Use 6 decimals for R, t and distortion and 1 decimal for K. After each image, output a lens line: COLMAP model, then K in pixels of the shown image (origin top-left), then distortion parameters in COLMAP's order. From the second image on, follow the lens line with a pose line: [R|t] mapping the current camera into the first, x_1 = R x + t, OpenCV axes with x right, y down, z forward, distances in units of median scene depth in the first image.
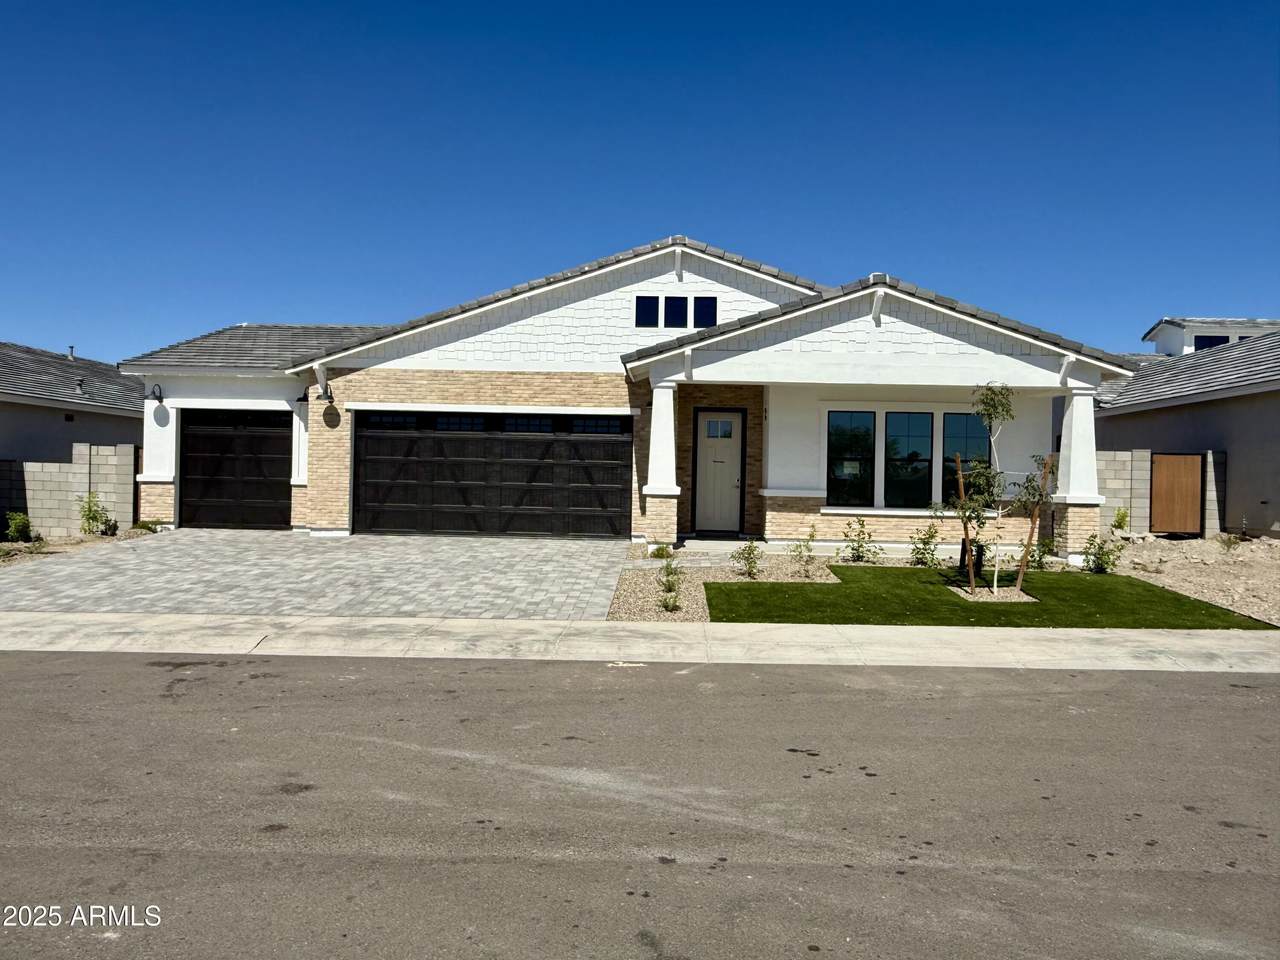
lens RADIAL K [[883.0, 0, 640.0], [0, 883.0, 480.0], [0, 0, 1]] dist [0.001041, 0.000244]
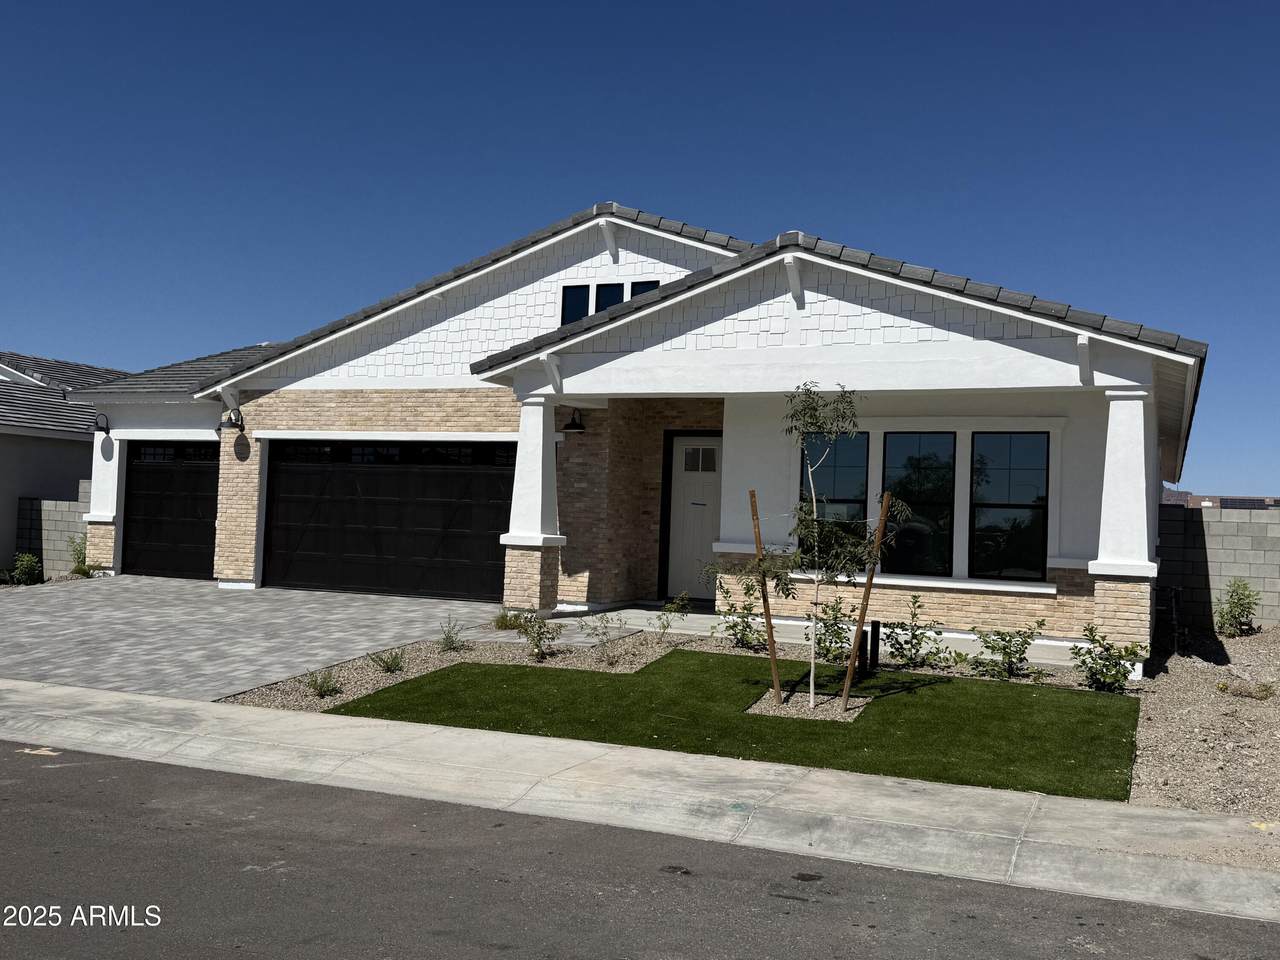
lens RADIAL K [[1147.4, 0, 647.5], [0, 1147.4, 476.6], [0, 0, 1]] dist [0.183614, -0.370121]
pose [[0.926102, -0.001365, -0.377270, 0.439917], [-0.016957, 0.998832, -0.045240, 0.000404], [0.376892, 0.048294, 0.924998, 0.110855]]
